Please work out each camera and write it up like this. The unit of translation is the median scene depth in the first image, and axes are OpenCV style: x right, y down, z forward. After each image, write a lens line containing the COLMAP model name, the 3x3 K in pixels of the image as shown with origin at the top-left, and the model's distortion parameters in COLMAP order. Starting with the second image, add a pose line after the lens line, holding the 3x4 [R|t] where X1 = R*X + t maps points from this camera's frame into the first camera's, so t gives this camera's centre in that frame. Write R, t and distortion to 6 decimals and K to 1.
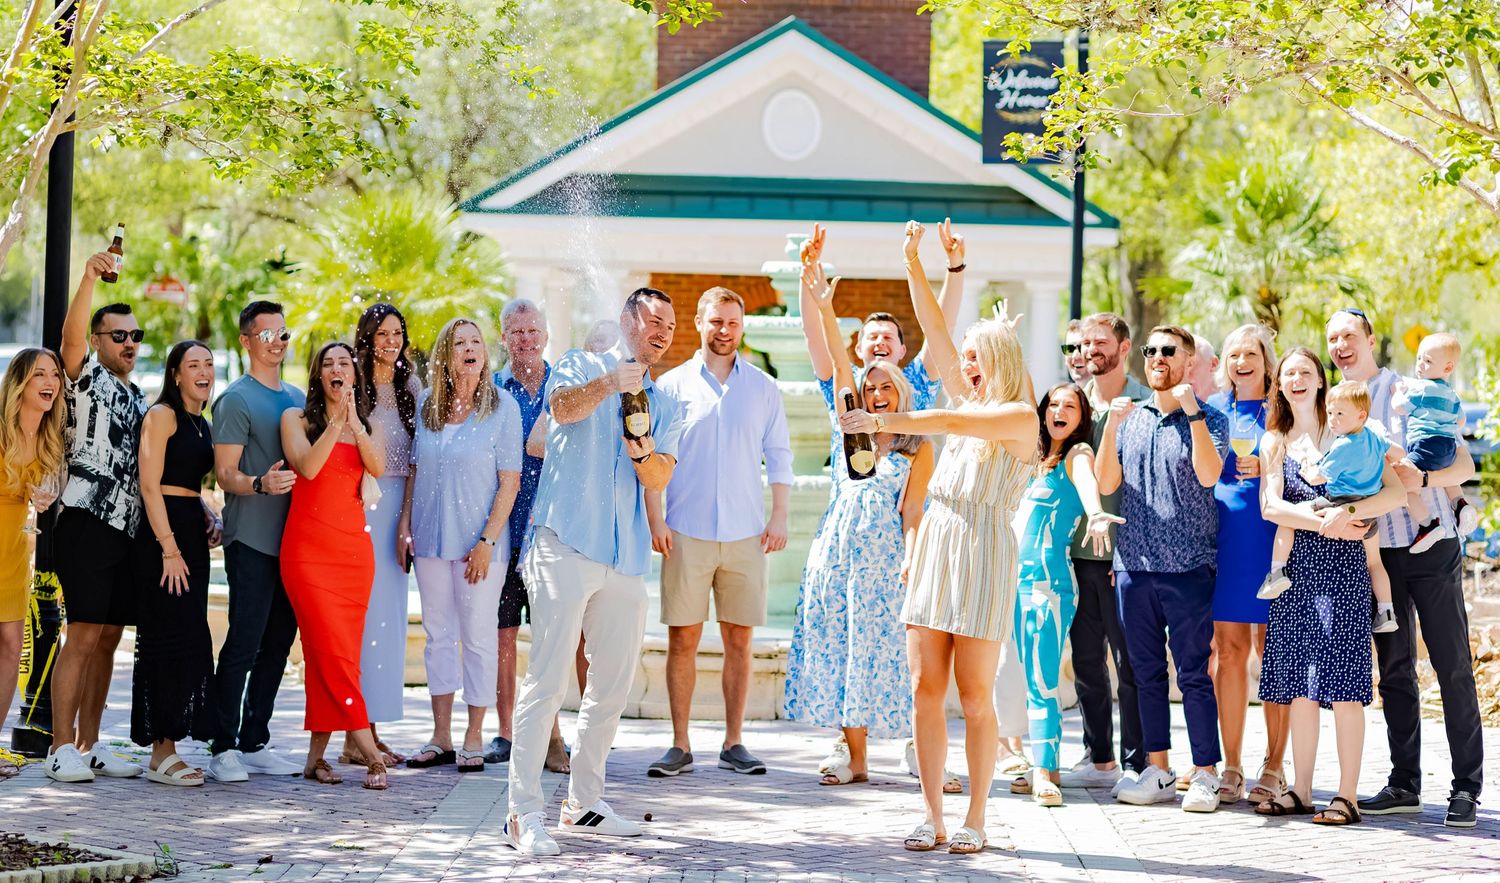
lens RADIAL K [[3716.6, 0, 748.7], [0, 3716.6, 441.1], [0, 0, 1]] dist [-0.246223, 0.000000]
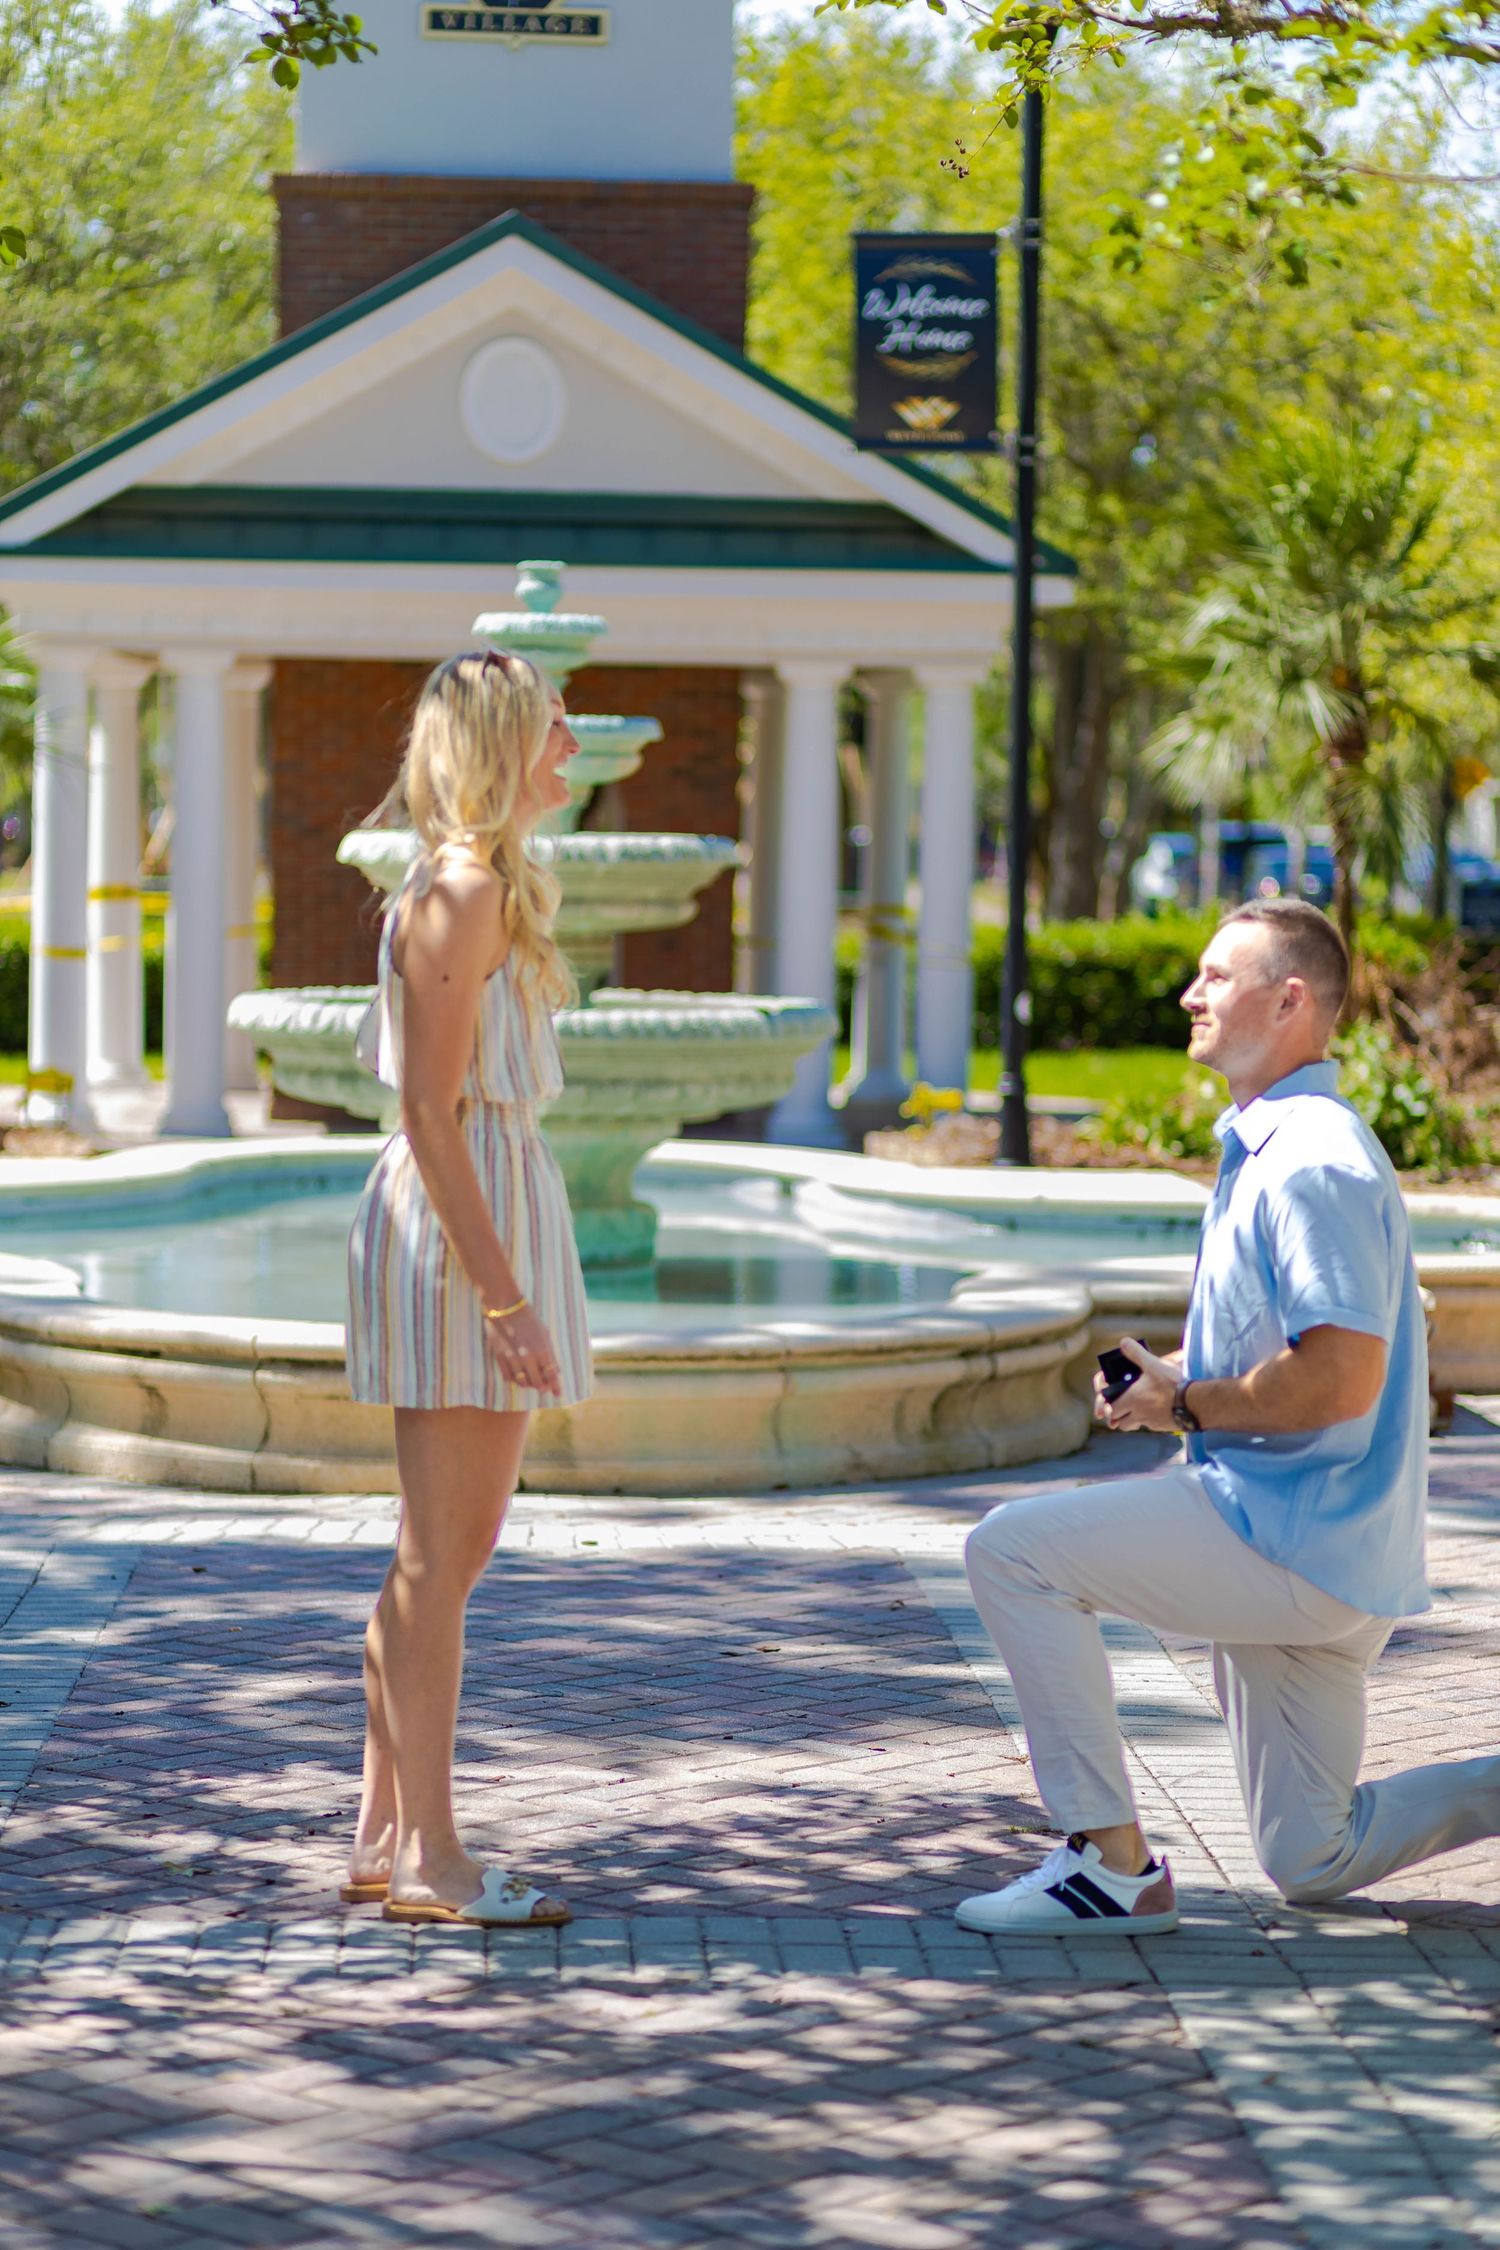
lens RADIAL K [[5355.1, 0, 752.7], [0, 5355.1, 1121.3], [0, 0, 1]] dist [0.083161, 0.000000]
pose [[0.998128, -0.012993, 0.059759, -0.002732], [0.010983, 0.999367, 0.033843, -0.000407], [-0.060161, -0.033123, 0.997639, 0.167016]]
